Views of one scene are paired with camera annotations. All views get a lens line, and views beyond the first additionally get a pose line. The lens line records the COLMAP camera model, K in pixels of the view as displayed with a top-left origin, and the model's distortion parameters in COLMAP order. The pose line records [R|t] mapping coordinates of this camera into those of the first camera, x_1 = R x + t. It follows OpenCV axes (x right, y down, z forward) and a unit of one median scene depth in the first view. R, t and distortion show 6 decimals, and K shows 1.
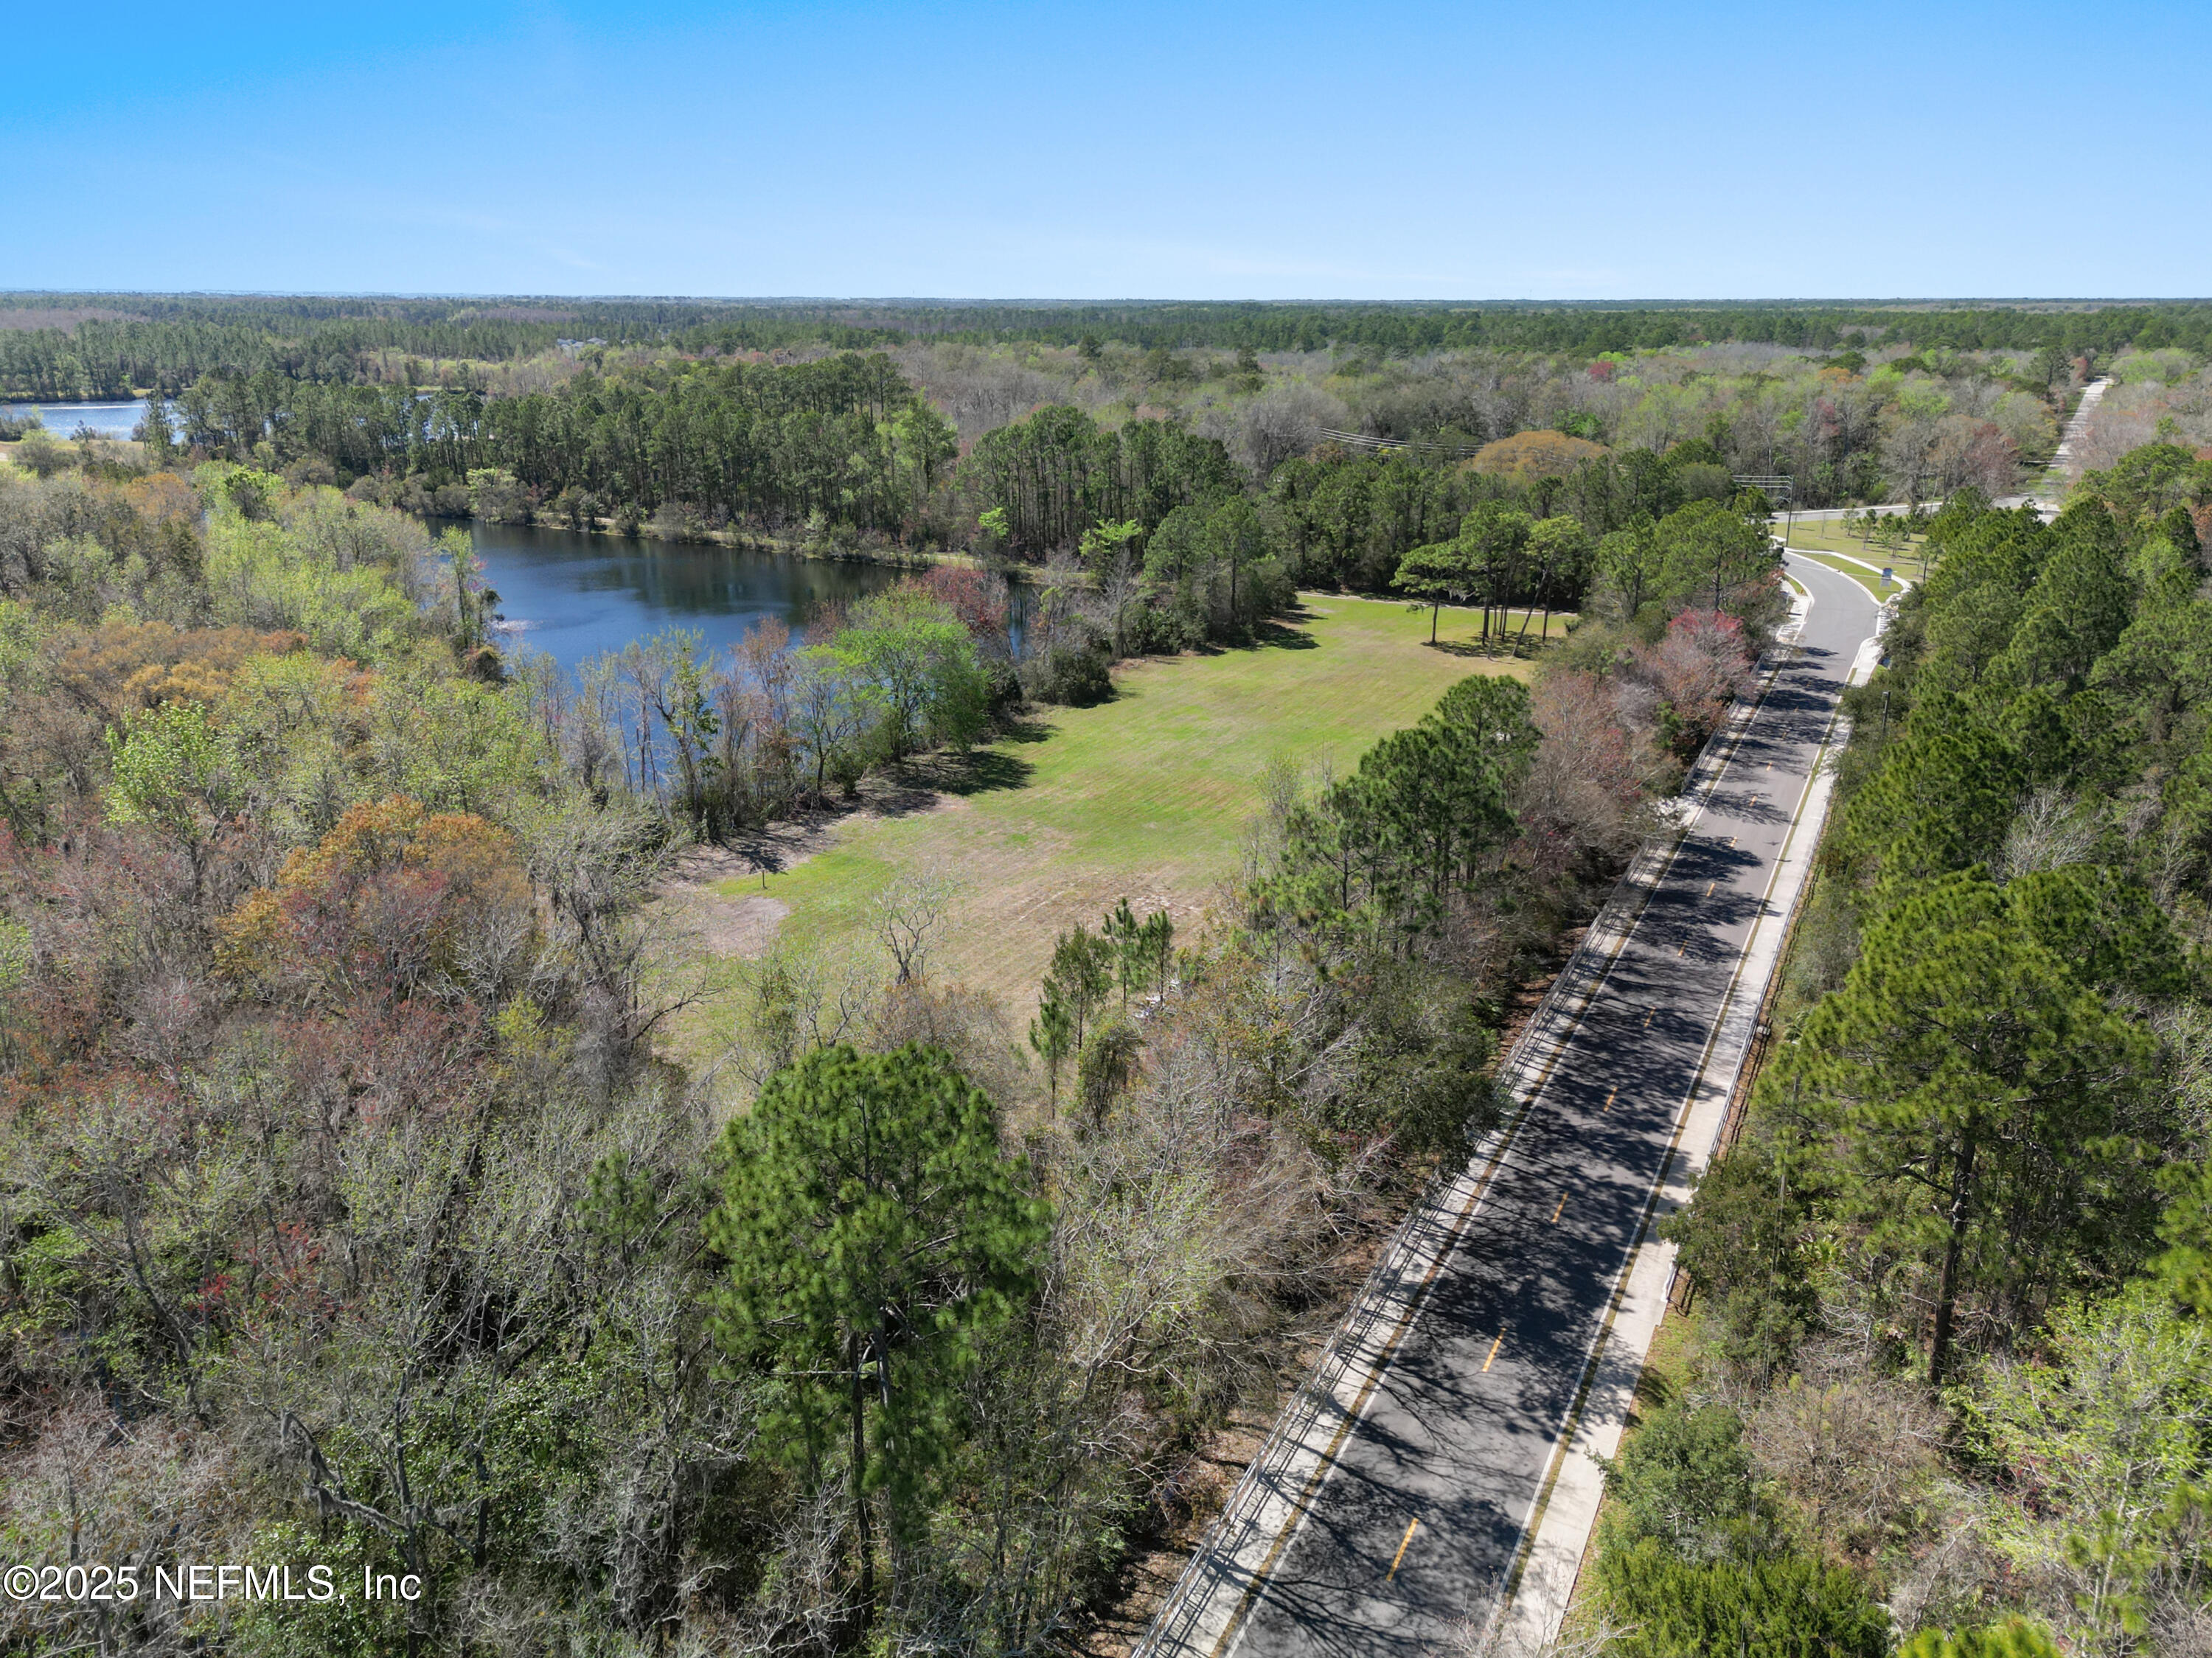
lens RADIAL K [[1507.1, 0, 1104.9], [0, 1507.1, 832.6], [0, 0, 1]] dist [0.005406, -0.021454]
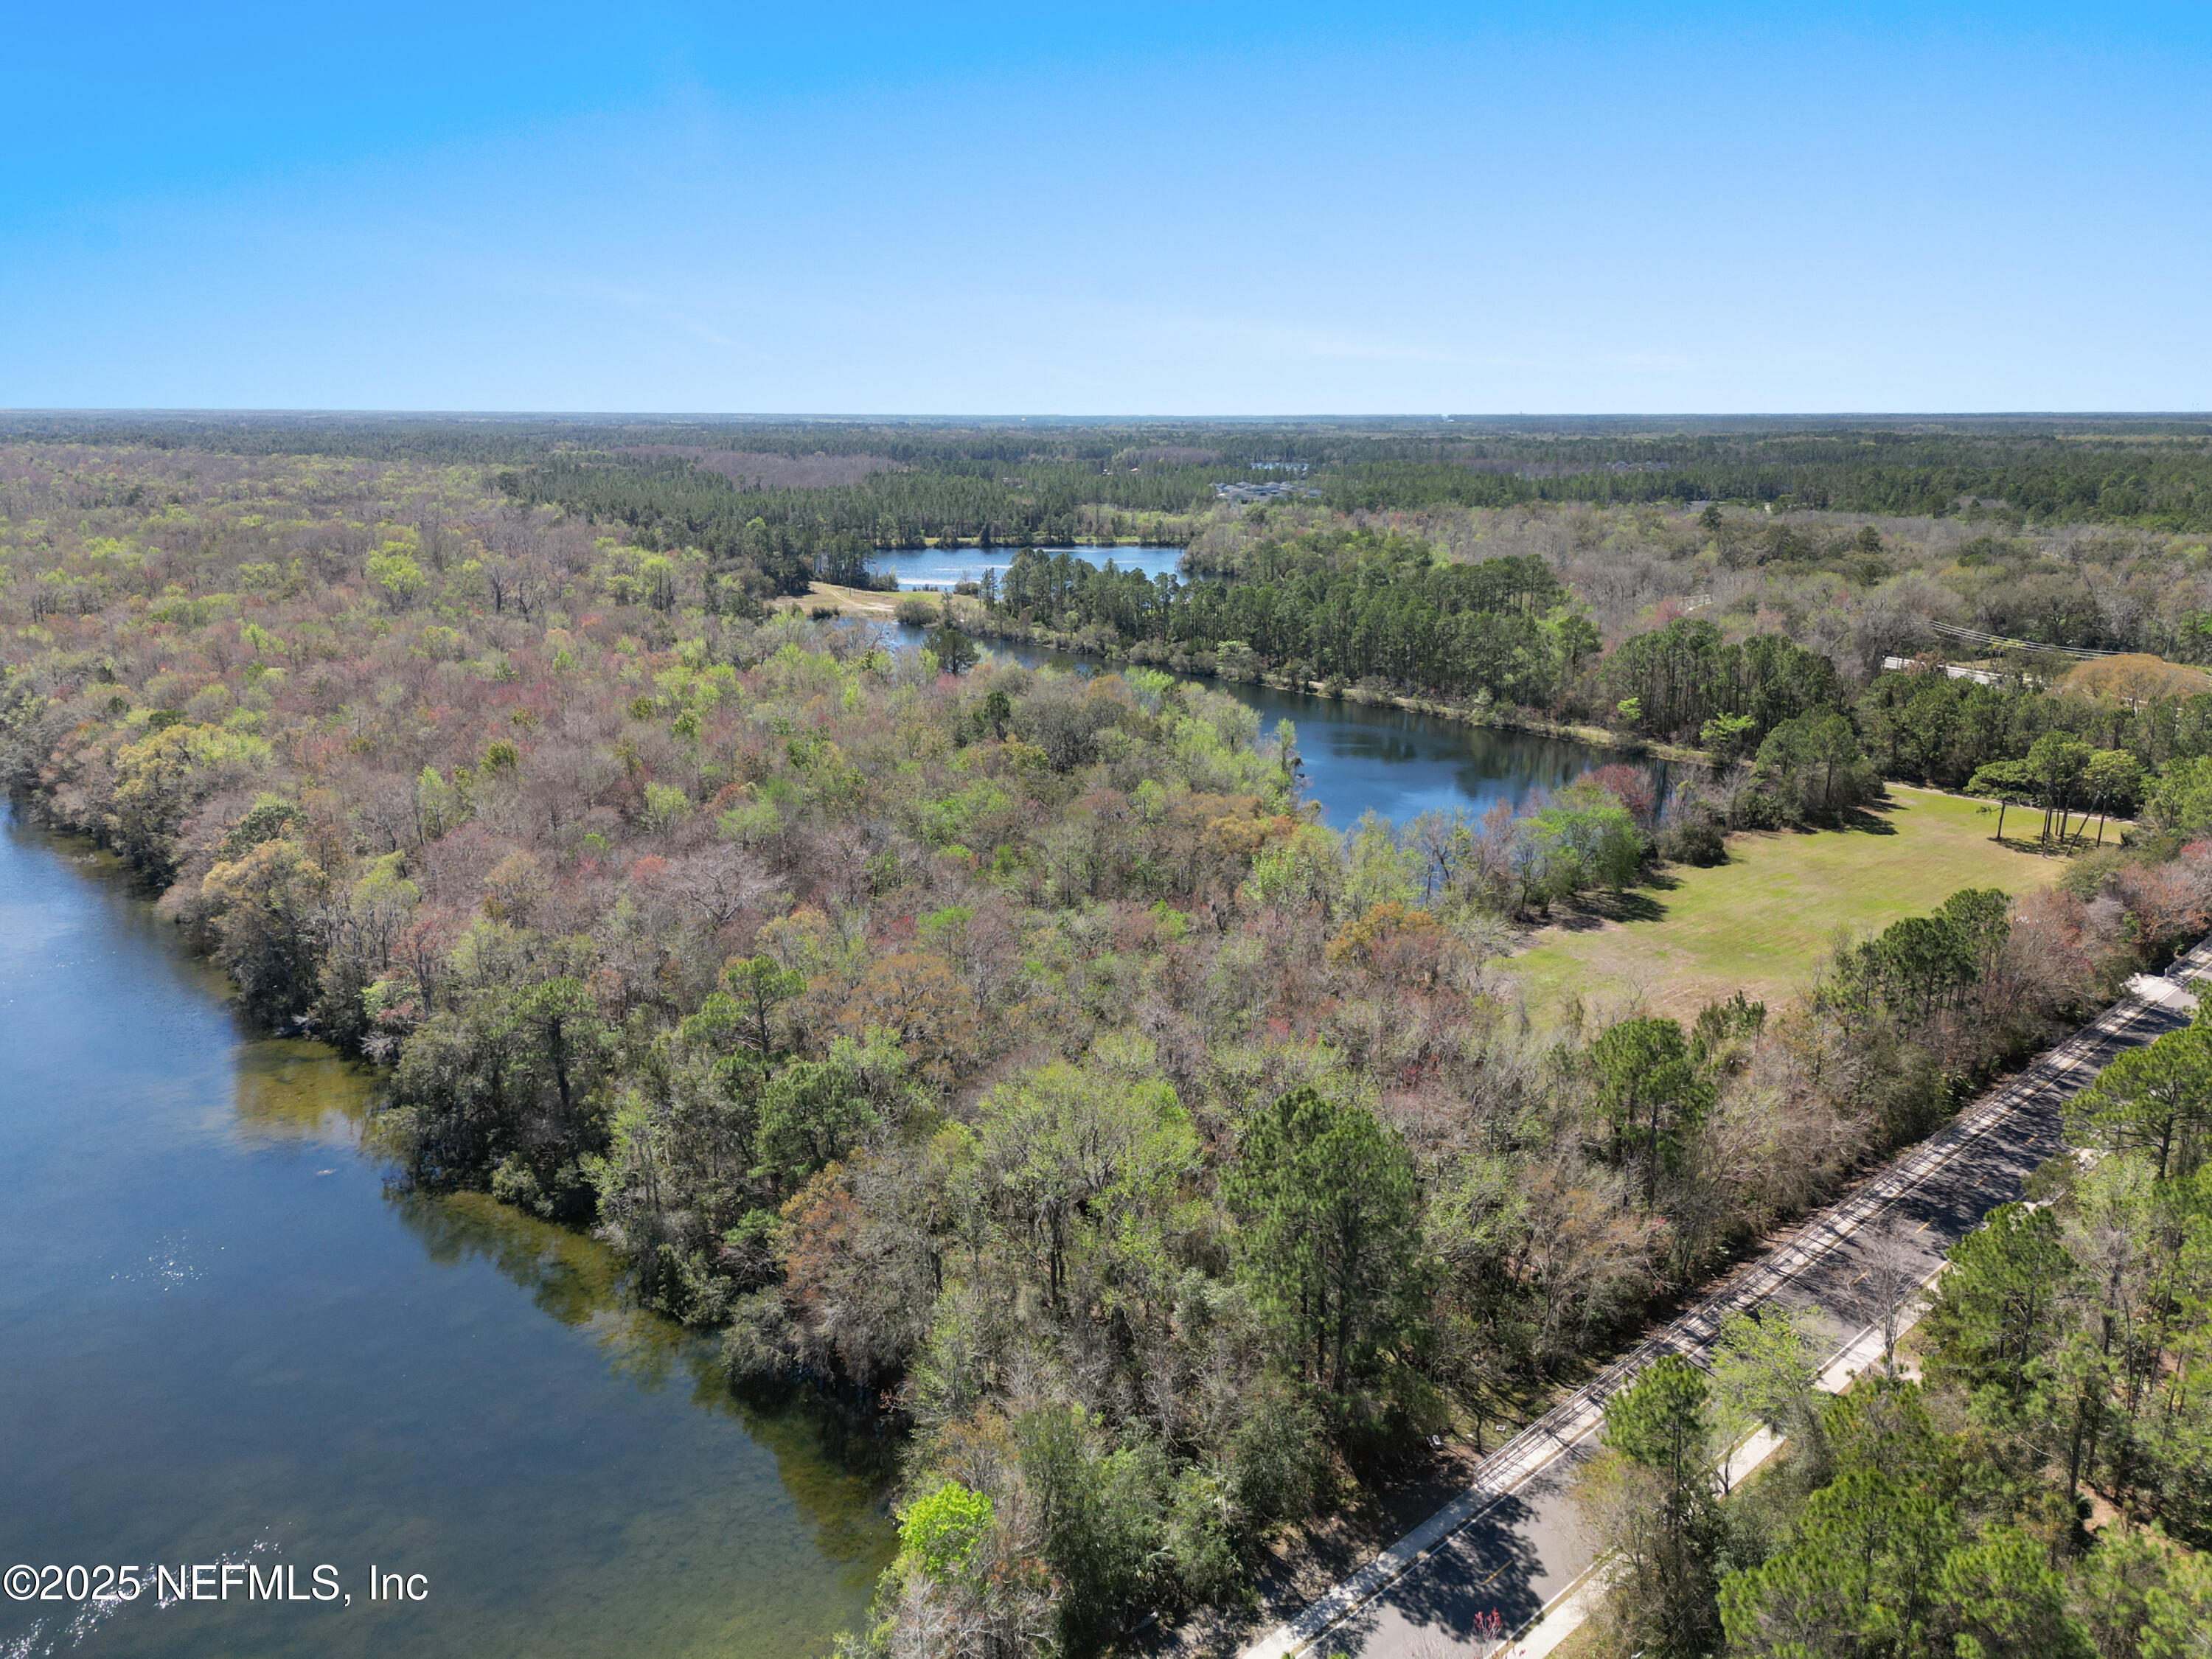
lens RADIAL K [[1507.2, 0, 1091.3], [0, 1507.2, 830.0], [0, 0, 1]] dist [0.005406, -0.021454]
pose [[0.928163, 0.082896, -0.362825, -0.033510], [-0.107217, 0.993106, -0.047378, 0.009443], [0.356396, 0.082875, 0.930652, -0.480775]]
